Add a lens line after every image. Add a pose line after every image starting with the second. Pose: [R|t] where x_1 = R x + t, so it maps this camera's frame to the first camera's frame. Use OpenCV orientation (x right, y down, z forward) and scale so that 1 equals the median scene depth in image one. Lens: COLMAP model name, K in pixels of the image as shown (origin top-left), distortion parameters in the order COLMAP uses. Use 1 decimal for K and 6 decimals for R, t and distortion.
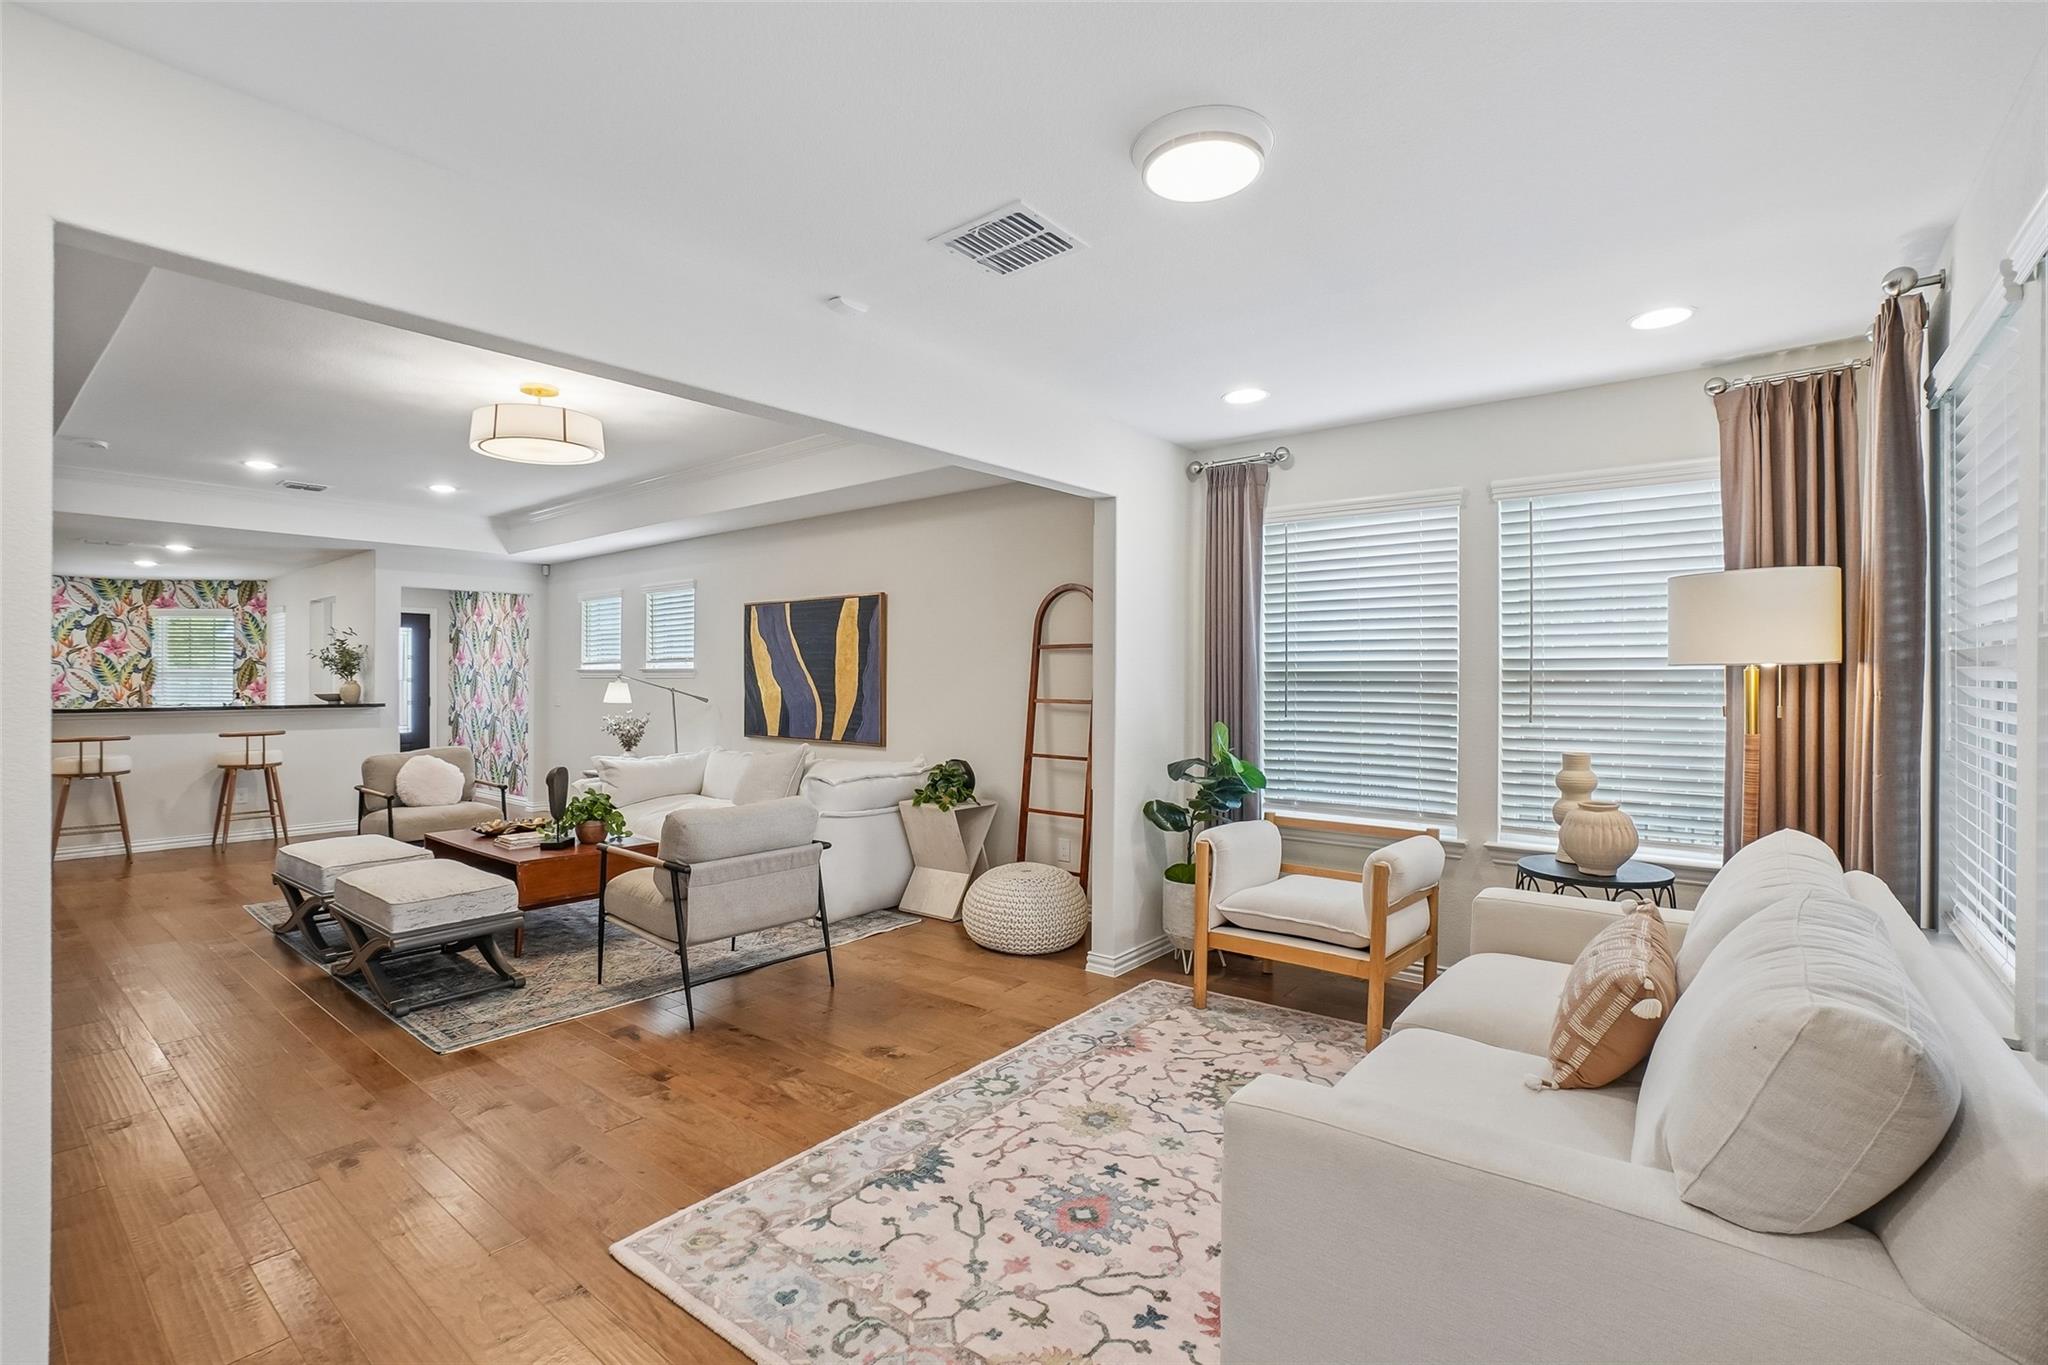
lens RADIAL K [[922.6, 0, 1025.2], [0, 922.6, 673.3], [0, 0, 1]] dist [-0.063226, 0.022780]
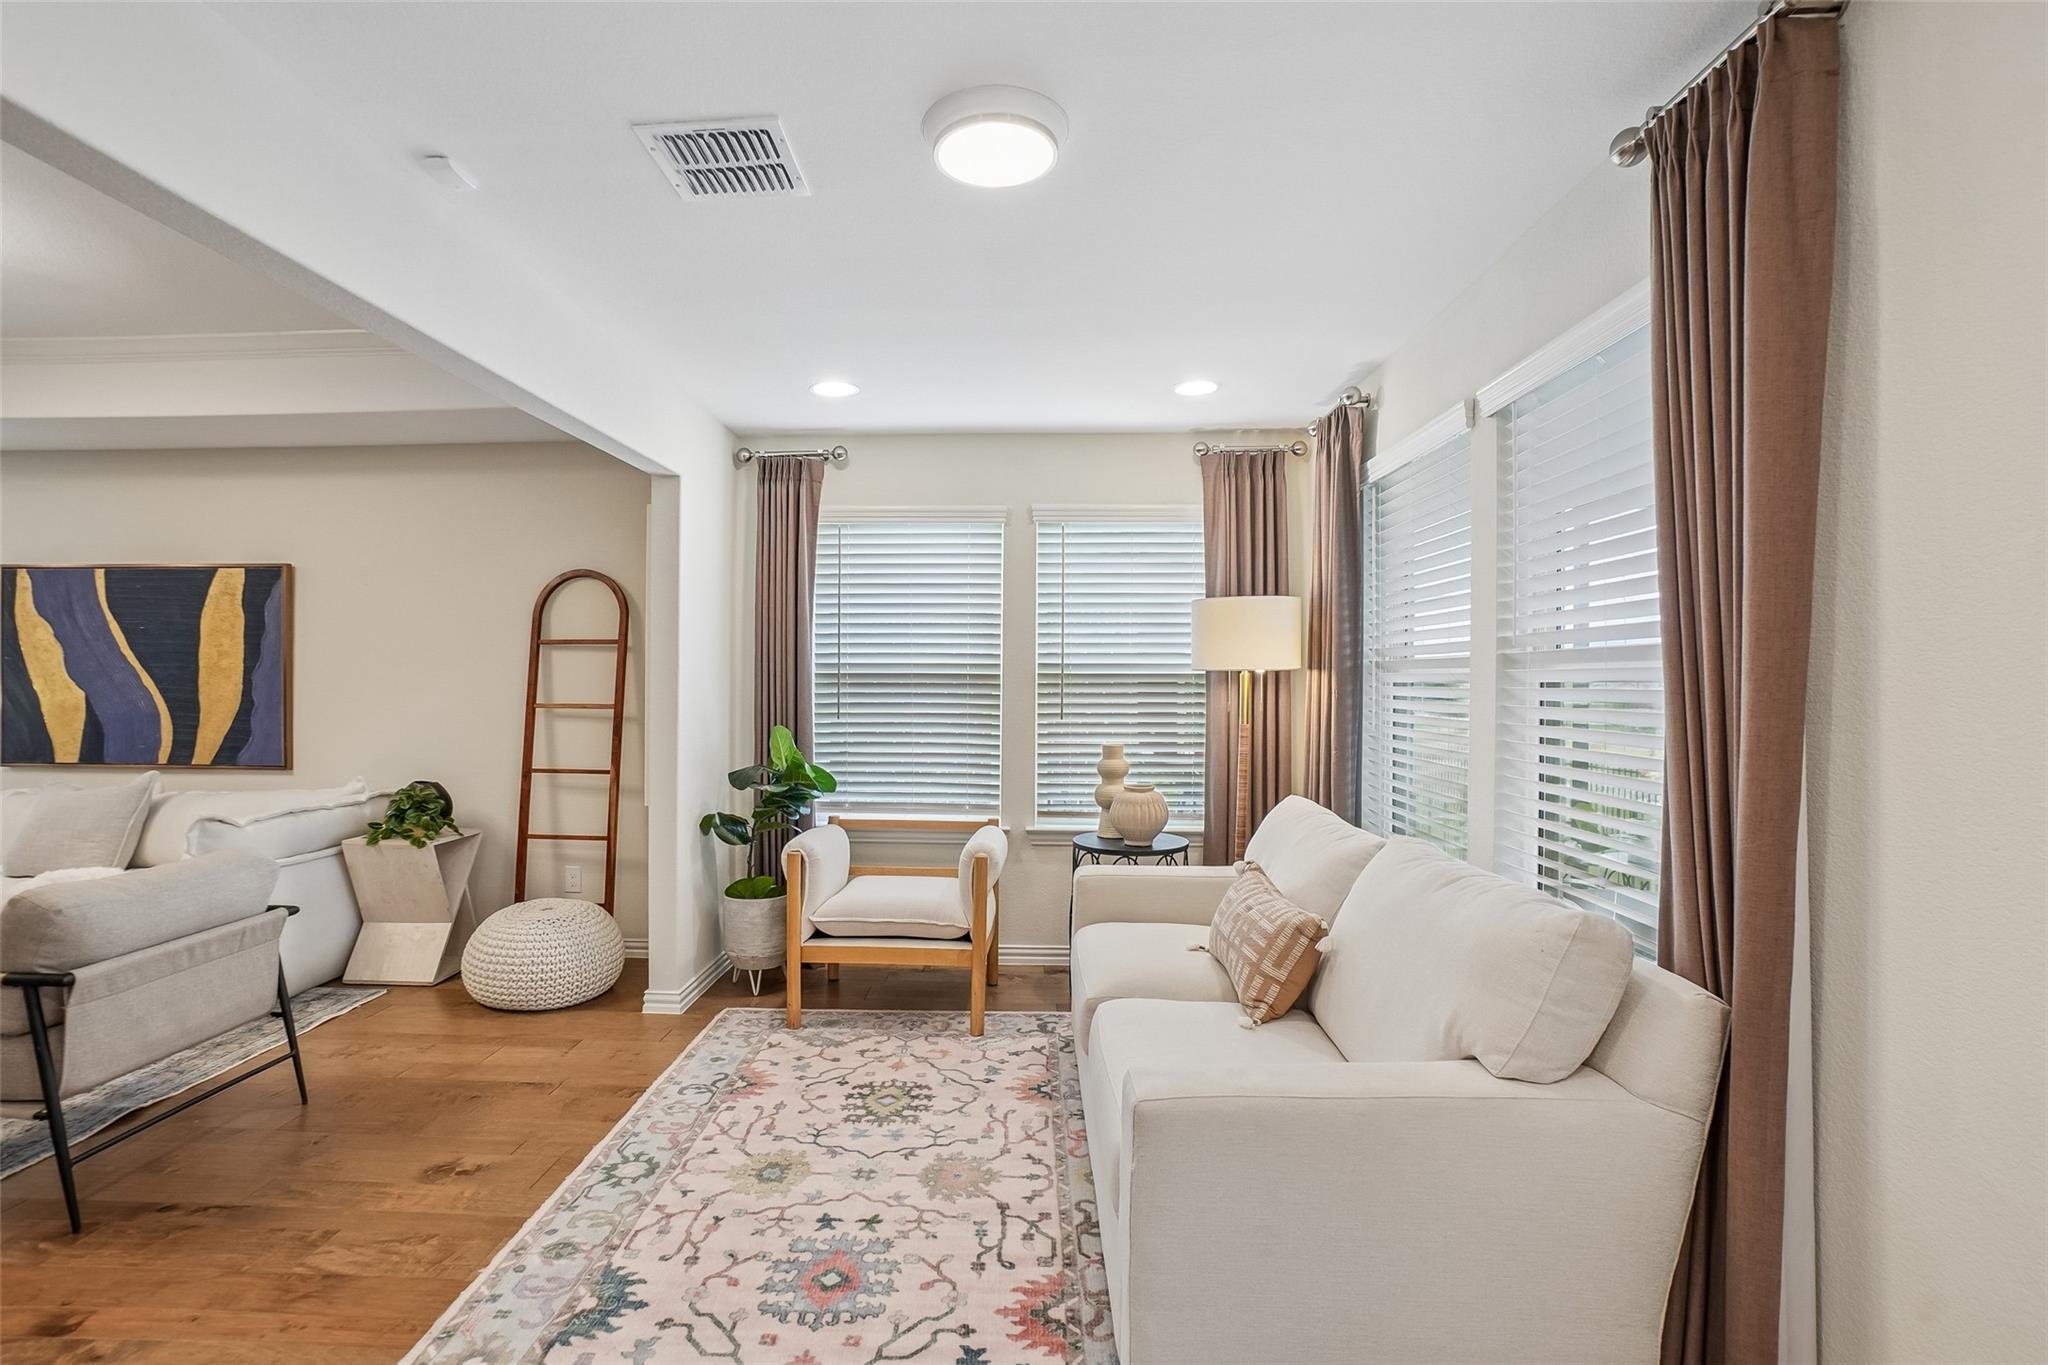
lens RADIAL K [[922.9, 0, 1000.4], [0, 922.9, 679.5], [0, 0, 1]] dist [-0.068135, 0.026752]
pose [[0.803094, 0.002954, 0.595845, -0.178417], [-0.005573, 0.999981, 0.002553, 0.001507], [-0.595827, -0.005371, 0.803095, 0.103079]]
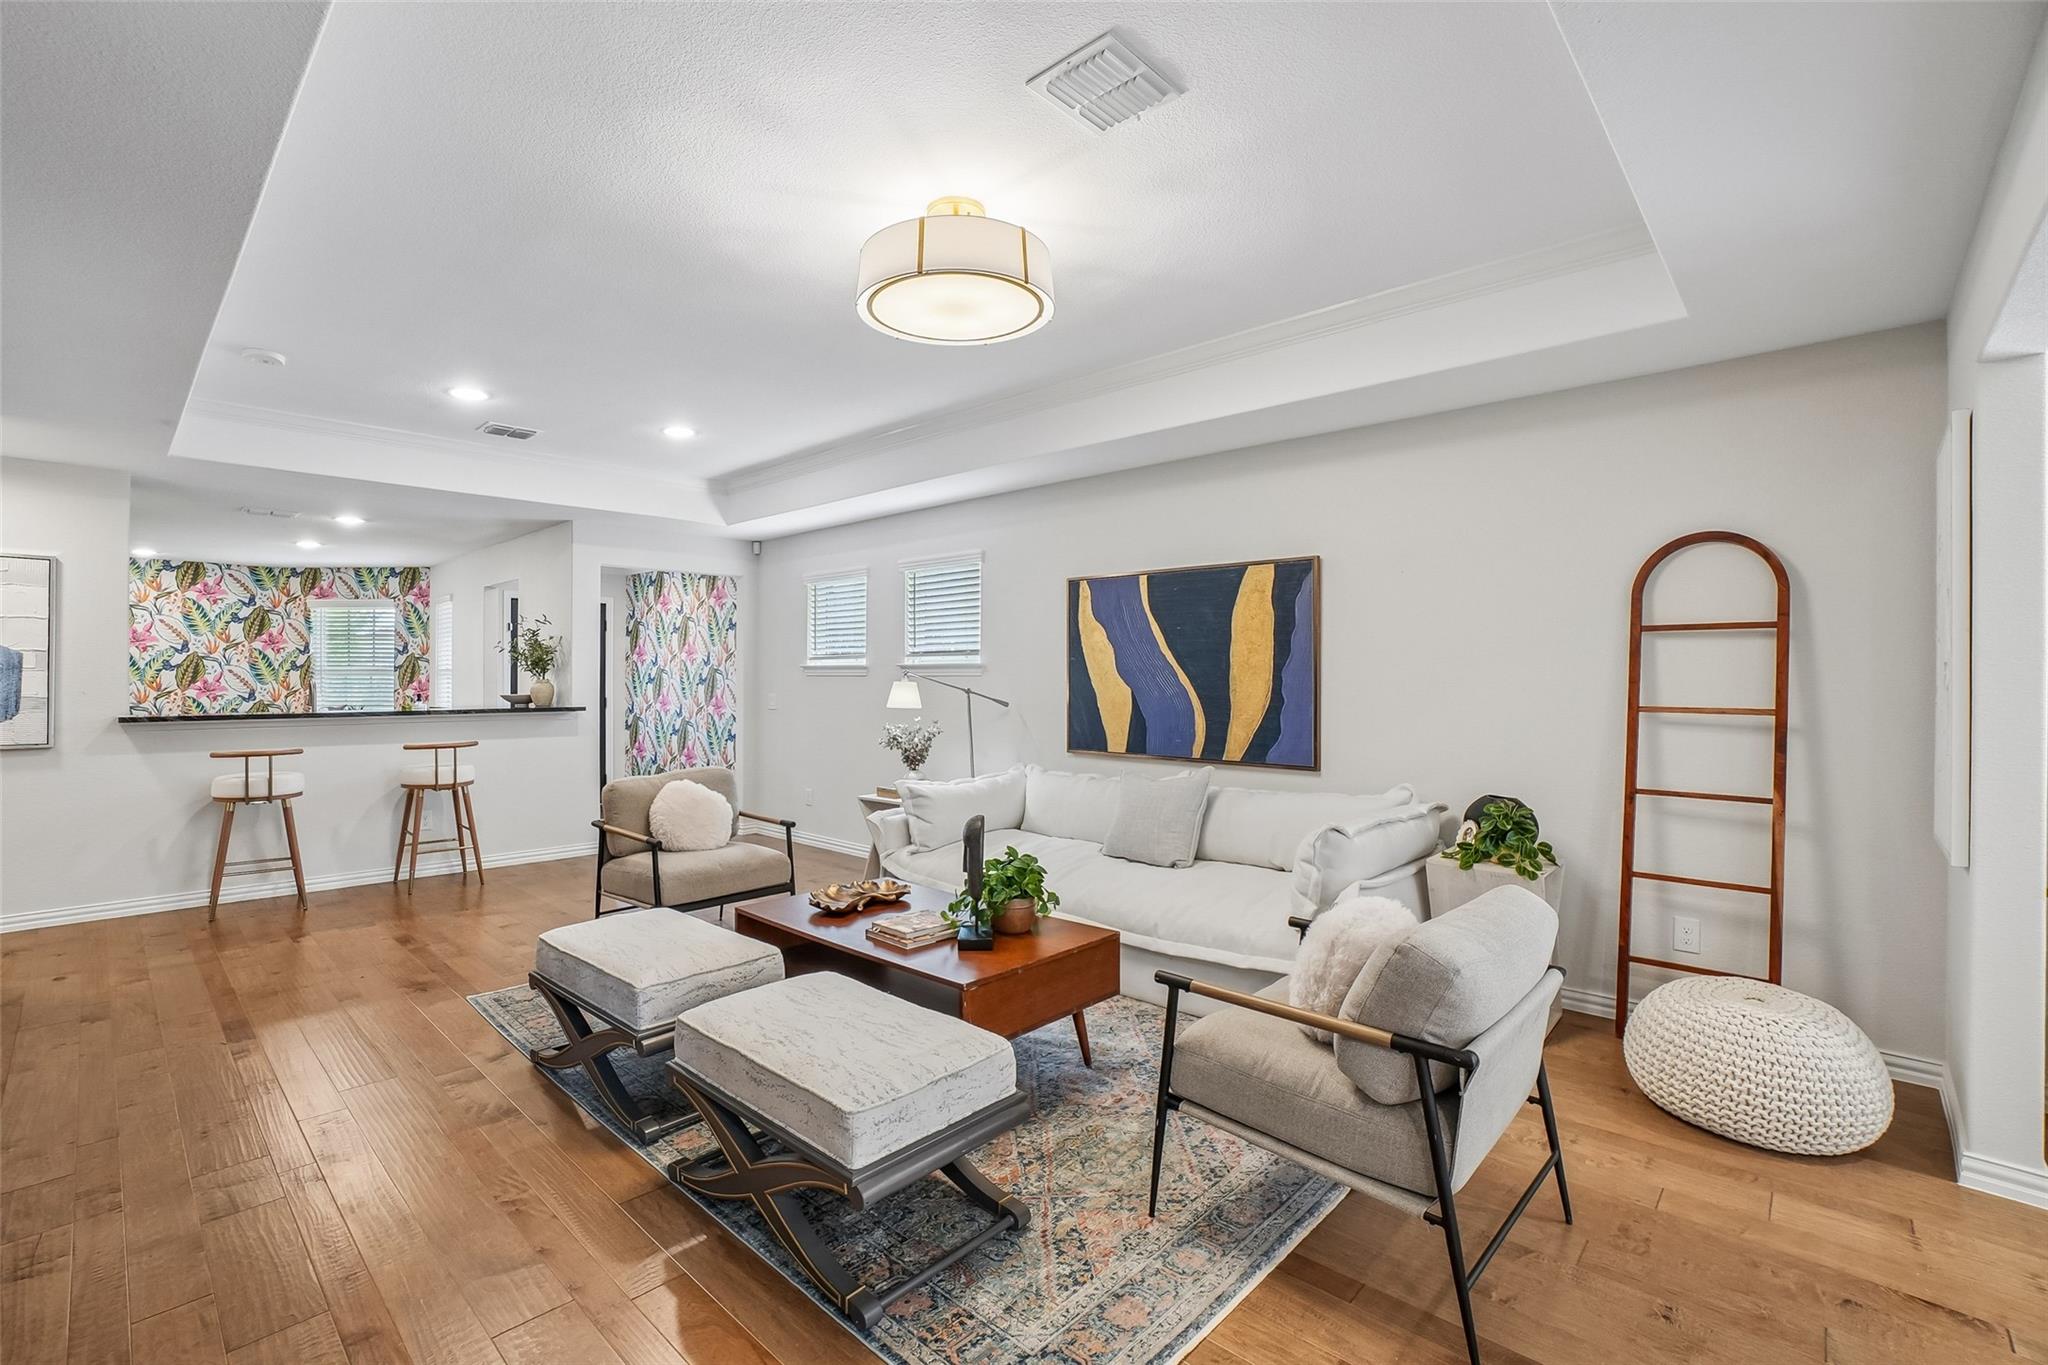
lens RADIAL K [[897.5, 0, 1023.9], [0, 897.5, 674.6], [0, 0, 1]] dist [-0.062917, 0.023373]
pose [[0.997184, -0.000398, -0.074999, -0.482951], [0.000648, 0.999994, 0.003302, 0.003032], [0.074998, -0.003341, 0.997178, 0.426277]]
